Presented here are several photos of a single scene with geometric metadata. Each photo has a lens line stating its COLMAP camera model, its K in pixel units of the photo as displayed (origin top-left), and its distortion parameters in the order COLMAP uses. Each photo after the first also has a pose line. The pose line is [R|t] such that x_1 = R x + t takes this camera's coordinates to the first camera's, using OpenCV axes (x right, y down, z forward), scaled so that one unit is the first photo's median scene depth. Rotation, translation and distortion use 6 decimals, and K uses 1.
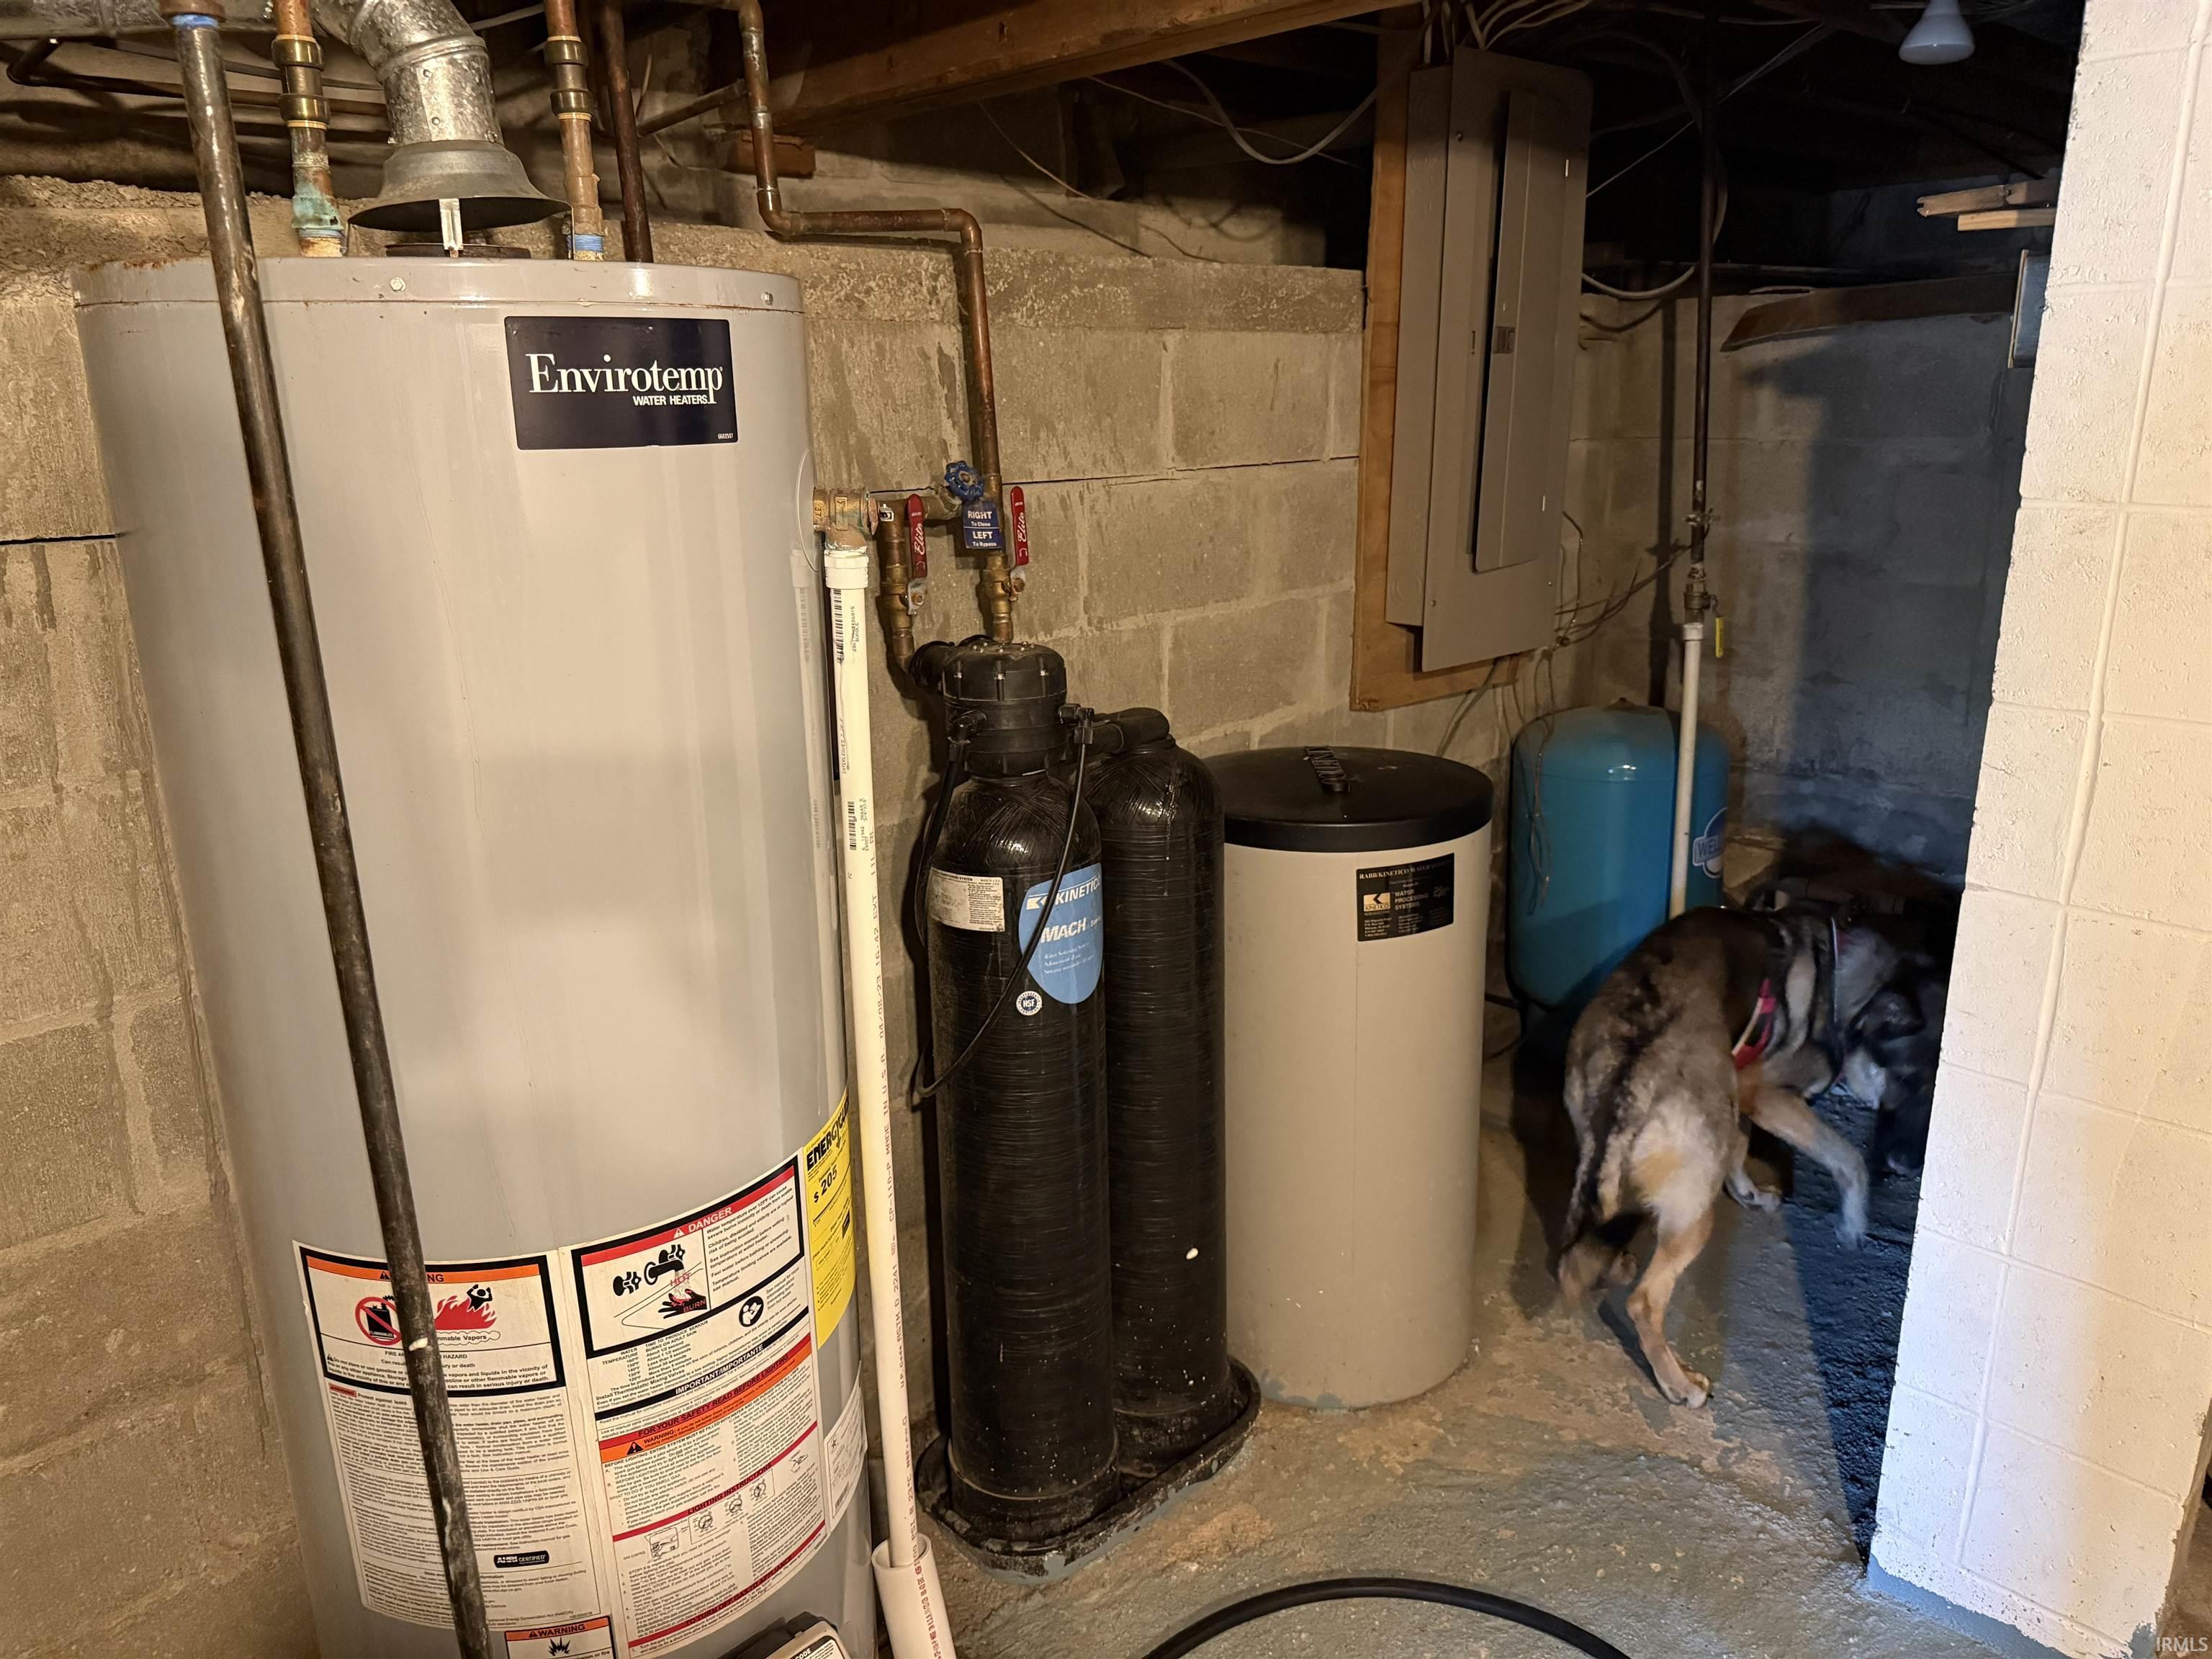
lens RADIAL K [[1563.8, 0, 1114.6], [0, 1563.8, 840.3], [0, 0, 1]] dist [0.037592, -0.041544]
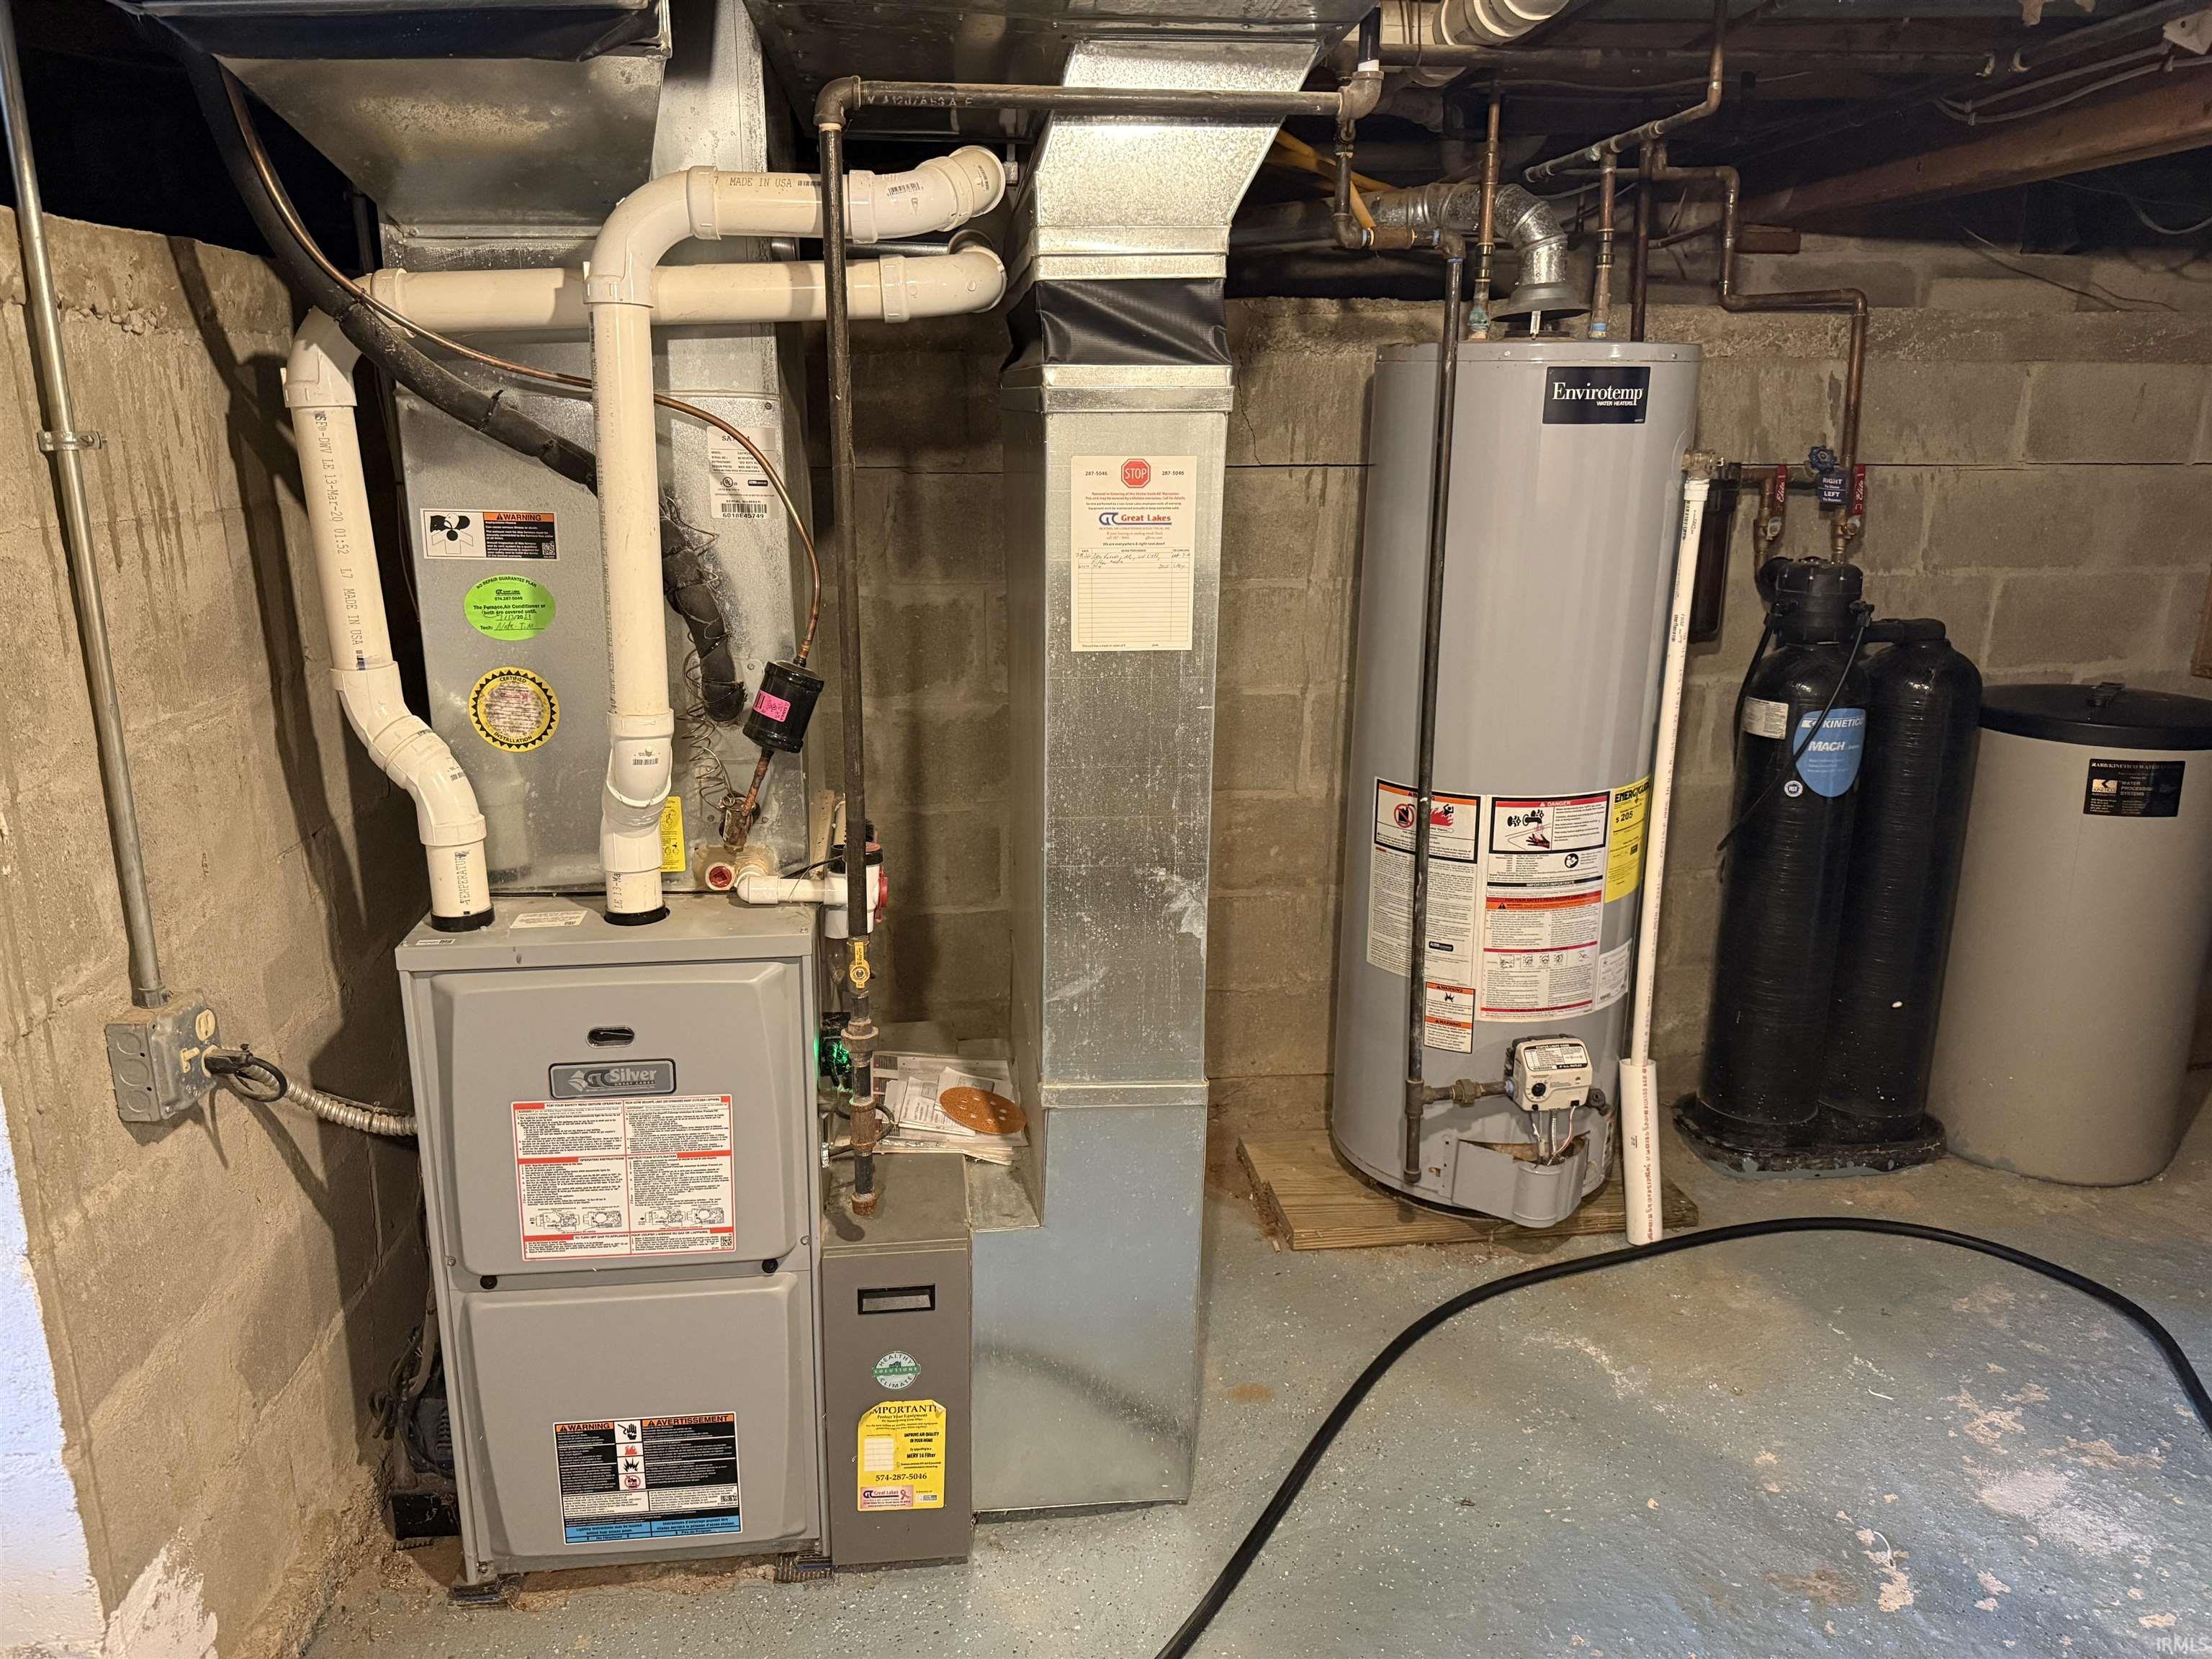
lens RADIAL K [[1563.8, 0, 1087.6], [0, 1563.8, 822.1], [0, 0, 1]] dist [0.037592, -0.041544]
pose [[0.793279, 0.177515, -0.582406, 0.295238], [-0.186592, 0.981407, 0.044977, 0.189479], [0.579562, 0.072993, 0.811653, -0.664879]]
